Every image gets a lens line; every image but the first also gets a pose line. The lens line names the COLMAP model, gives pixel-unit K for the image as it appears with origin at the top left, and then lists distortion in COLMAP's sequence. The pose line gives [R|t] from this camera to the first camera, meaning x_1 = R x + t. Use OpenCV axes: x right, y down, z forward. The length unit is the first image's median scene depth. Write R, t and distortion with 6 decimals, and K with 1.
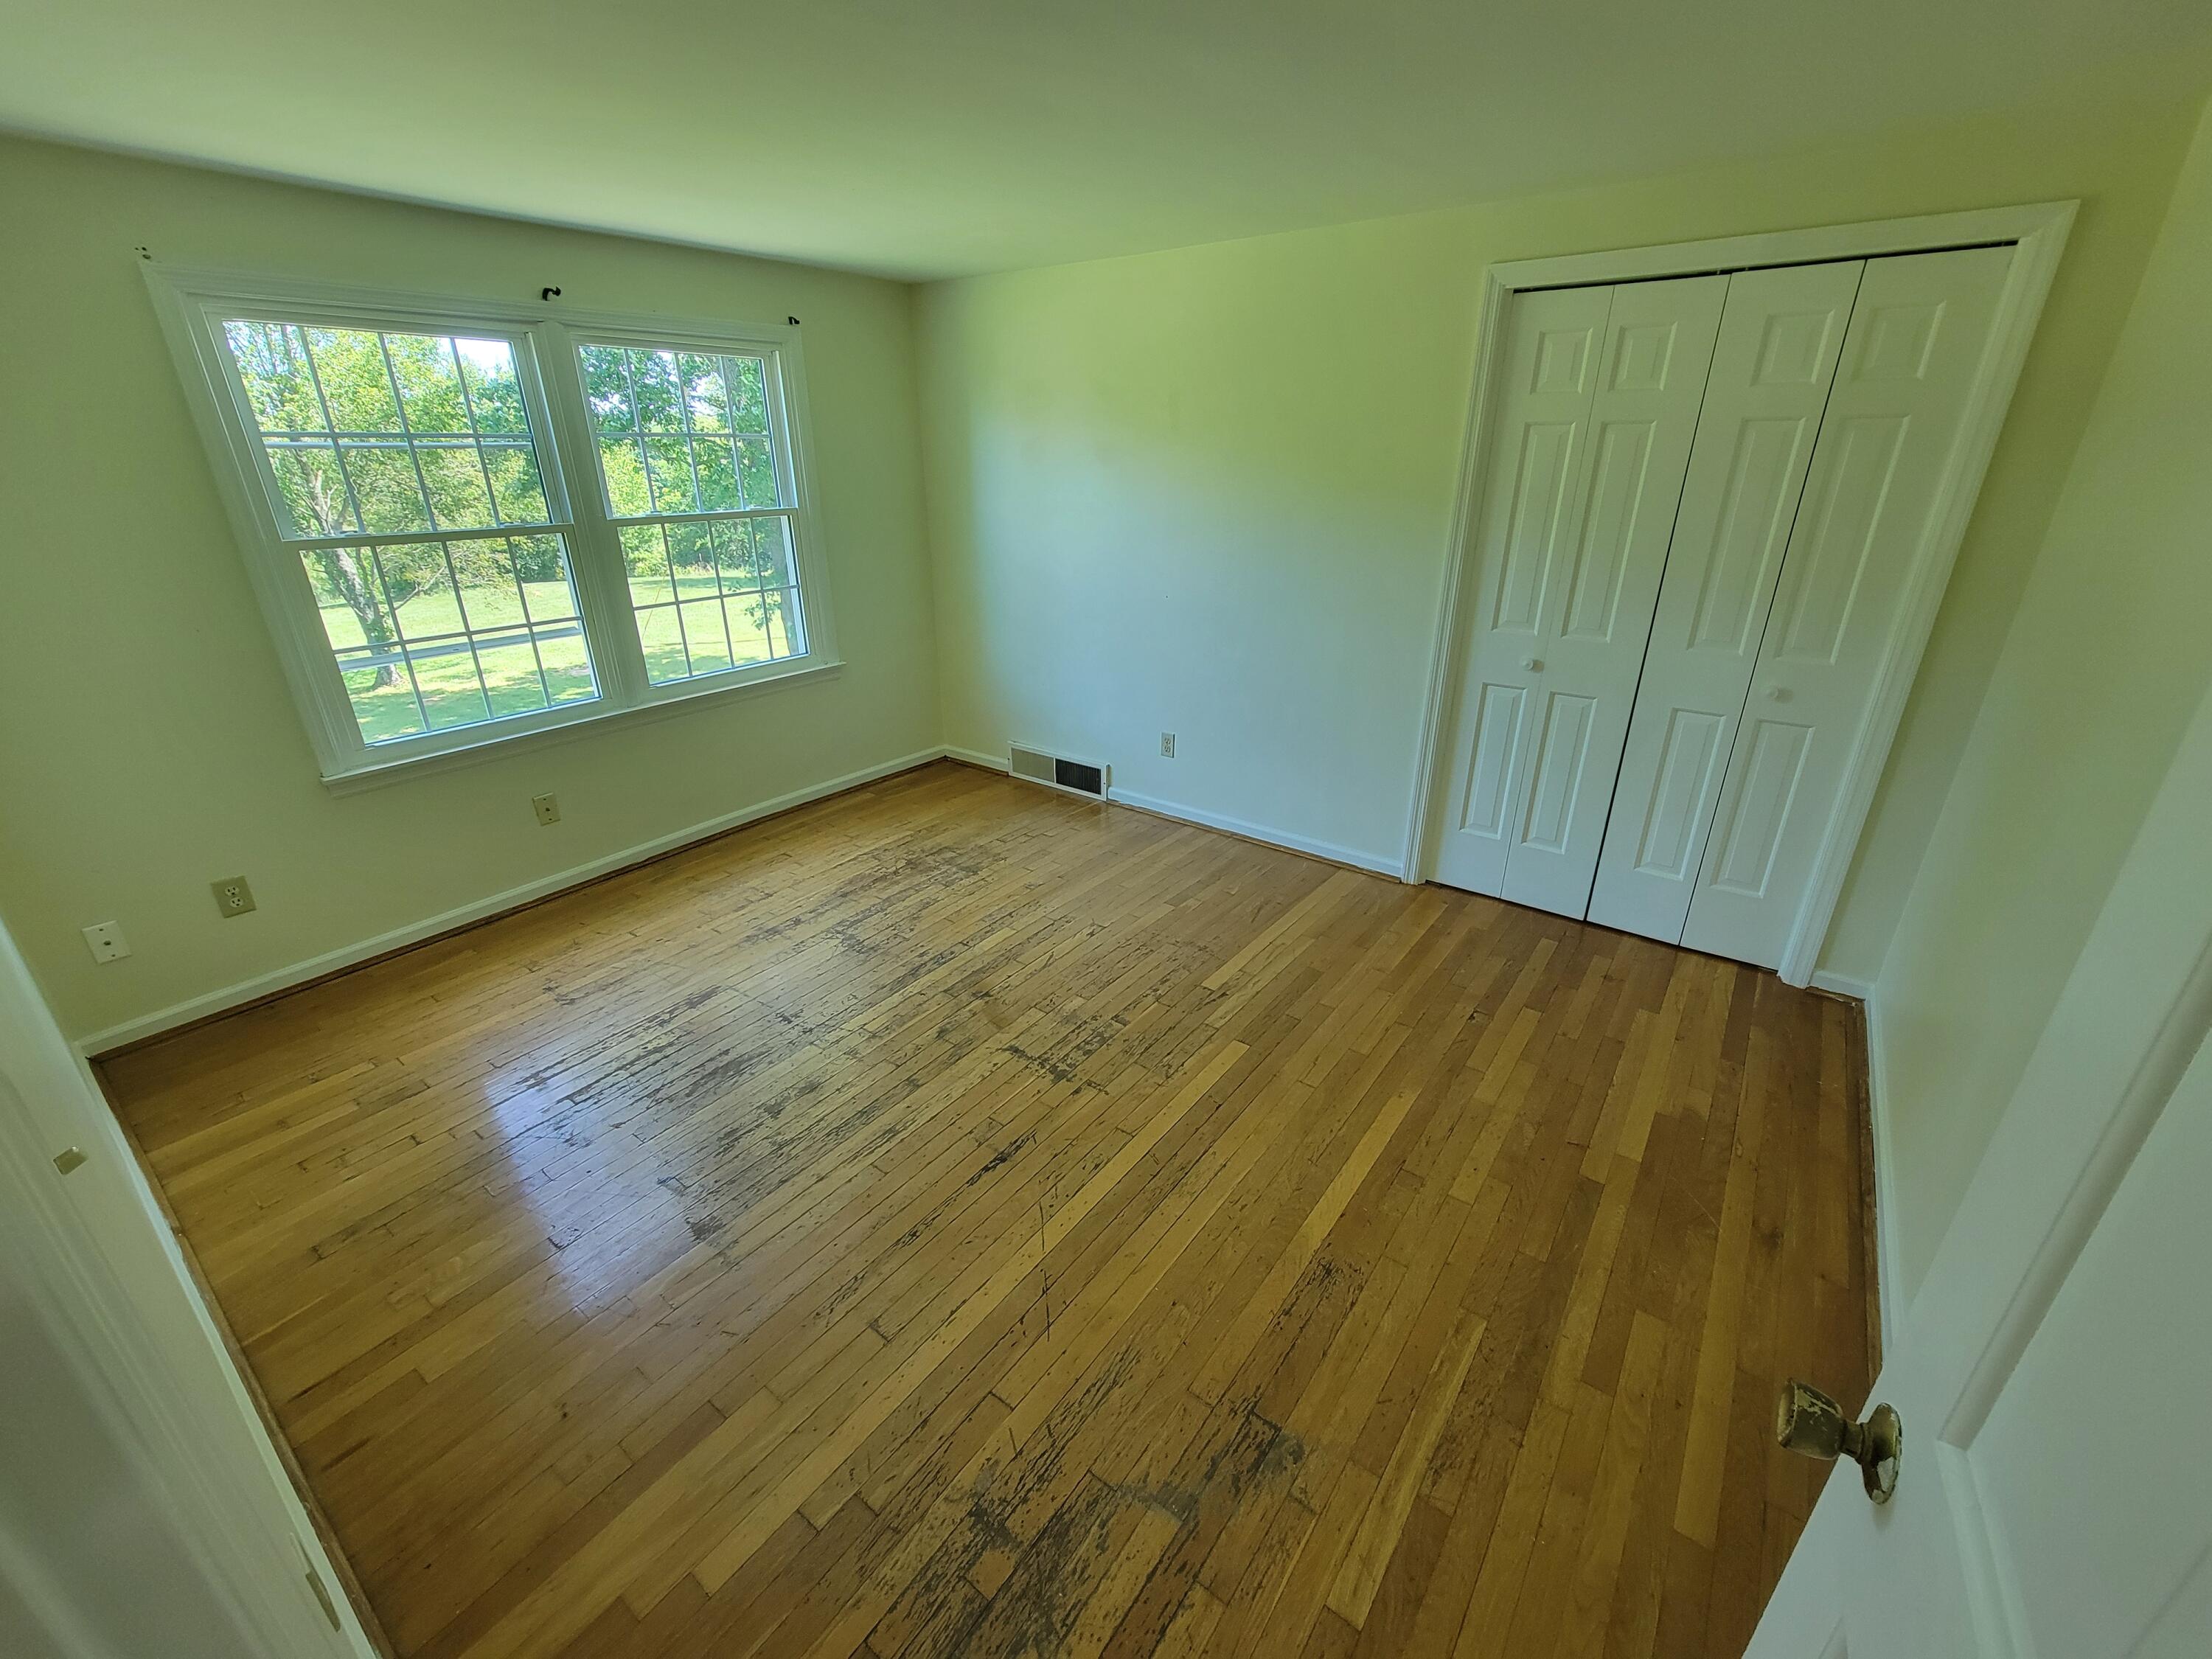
lens RADIAL K [[907.0, 0, 1110.4], [0, 907.0, 827.7], [0, 0, 1]] dist [-0.002560, 0.000108]
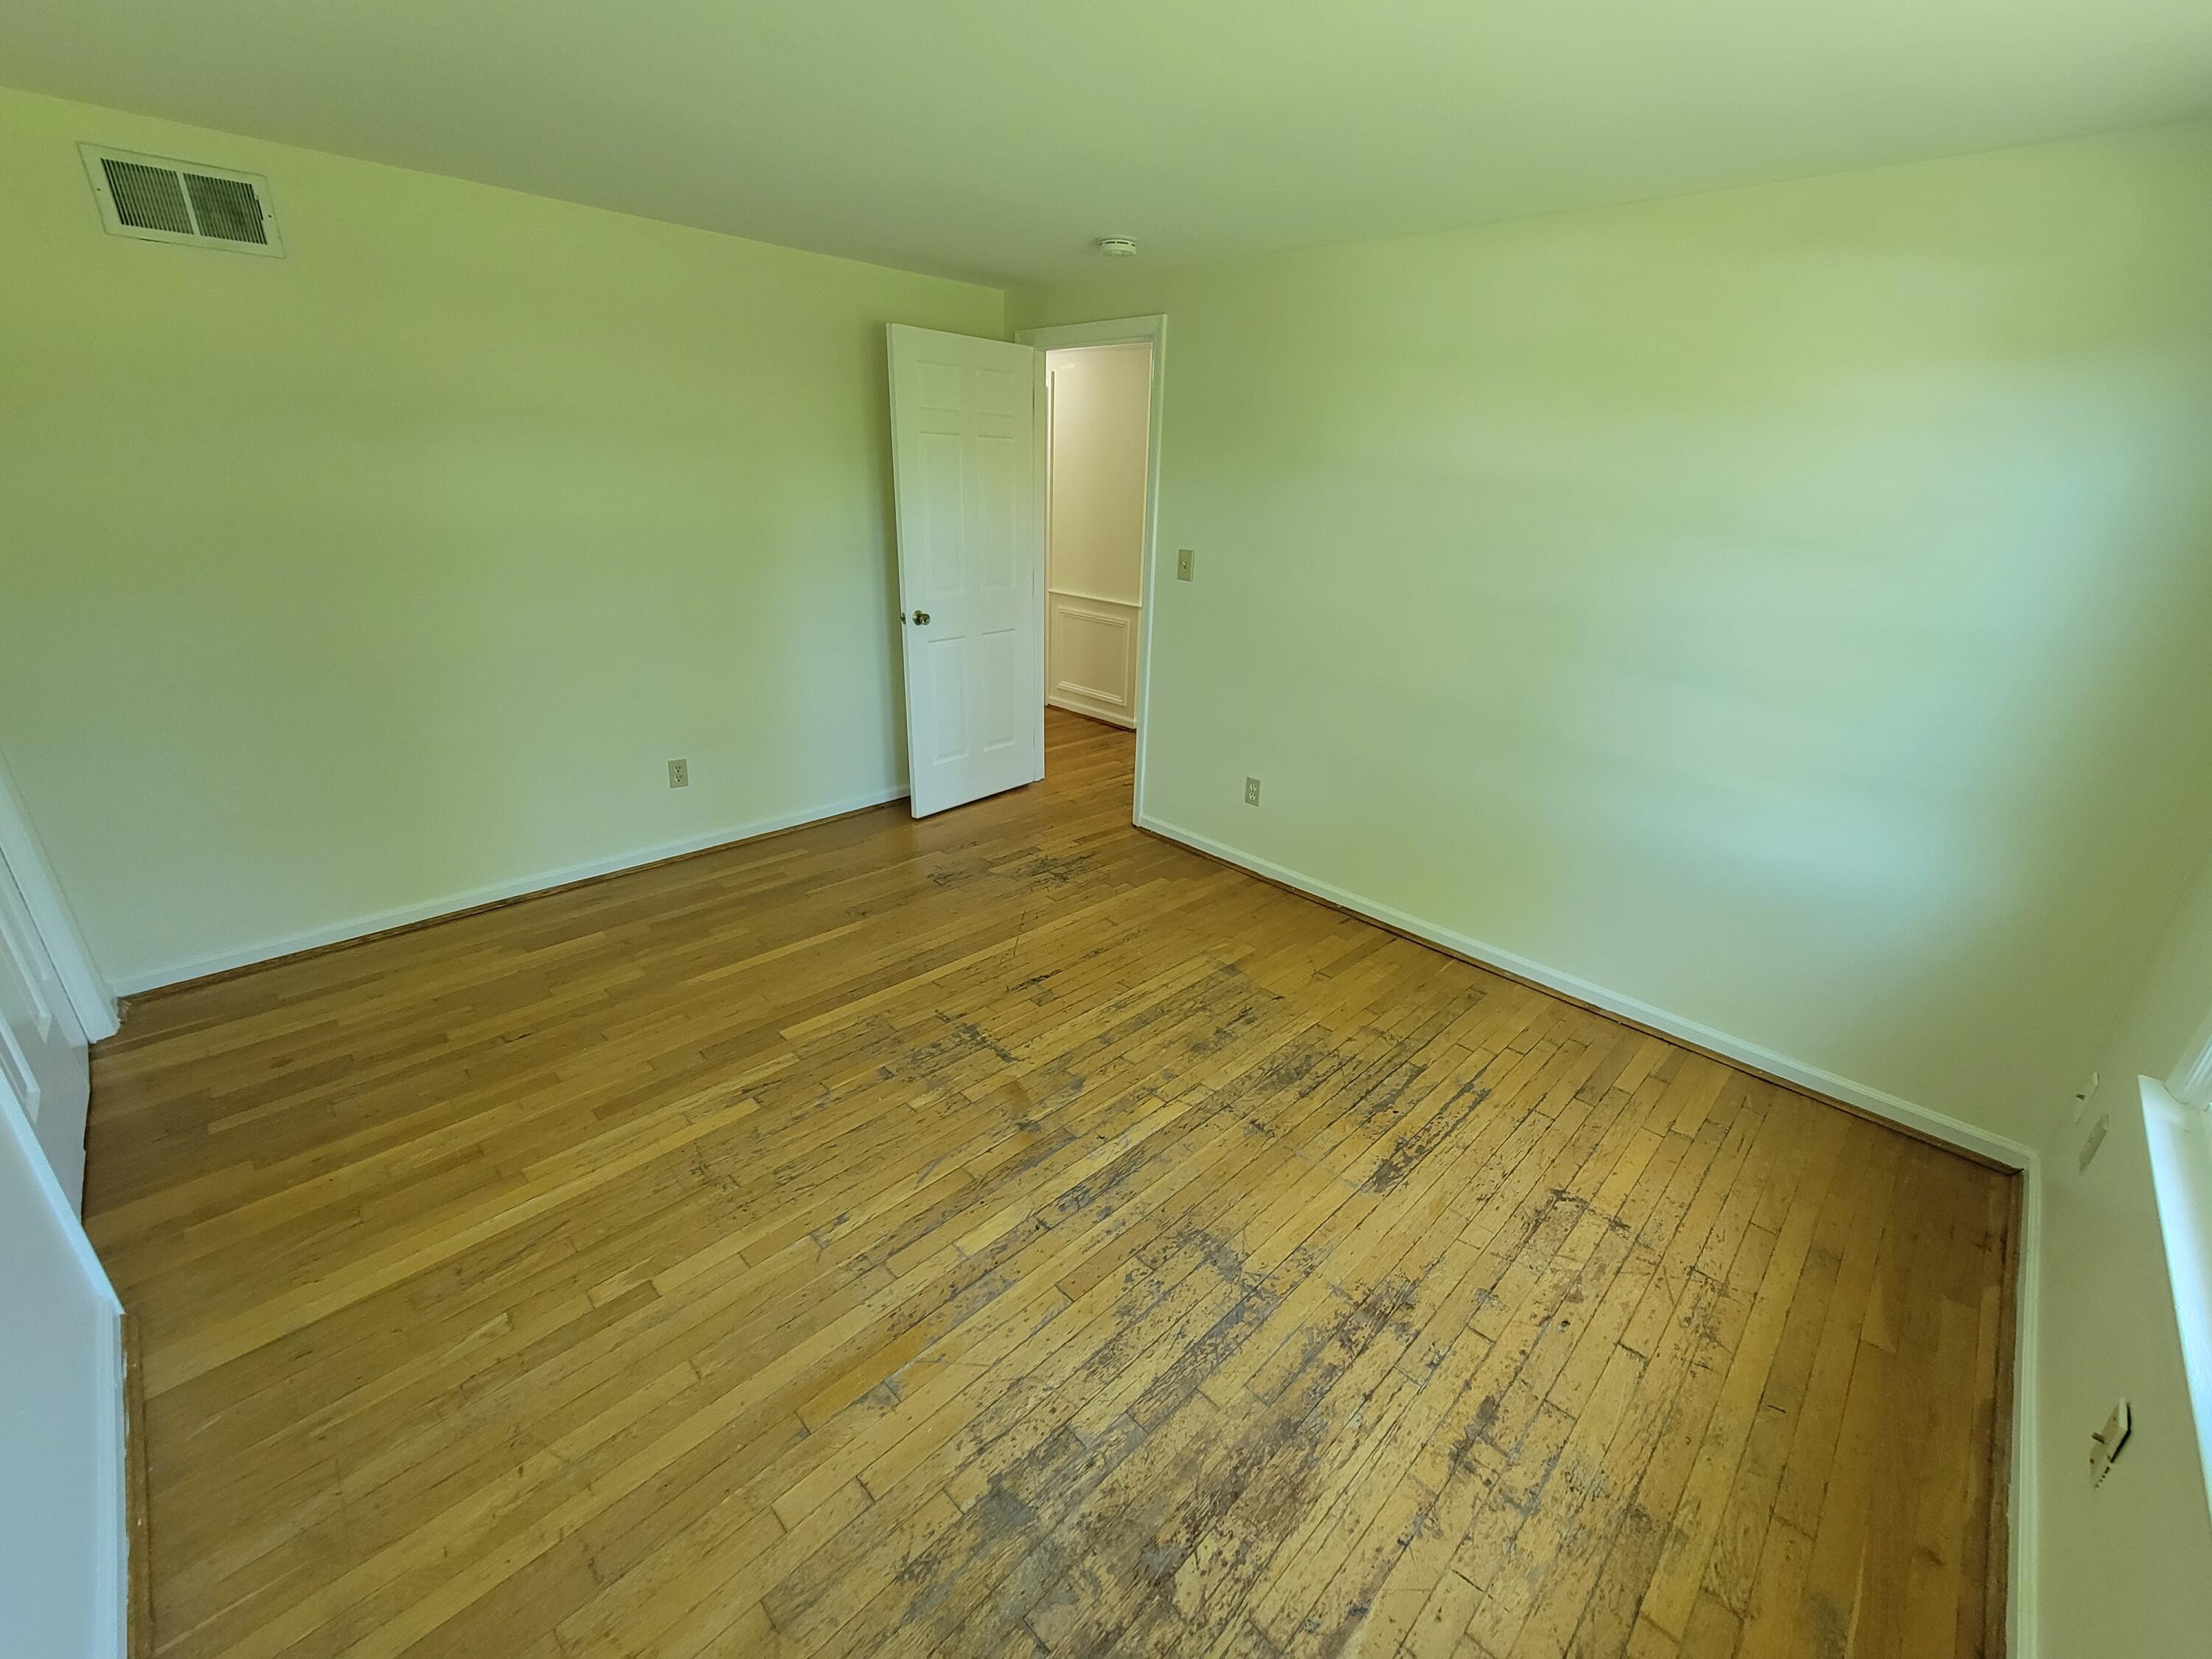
lens RADIAL K [[907.0, 0, 1110.4], [0, 907.0, 827.7], [0, 0, 1]] dist [-0.002560, 0.000108]
pose [[-0.989892, -0.080818, 0.116543, -0.297106], [0.023099, 0.718902, 0.694727, -0.586859], [-0.139929, 0.690397, -0.709769, 1.433502]]
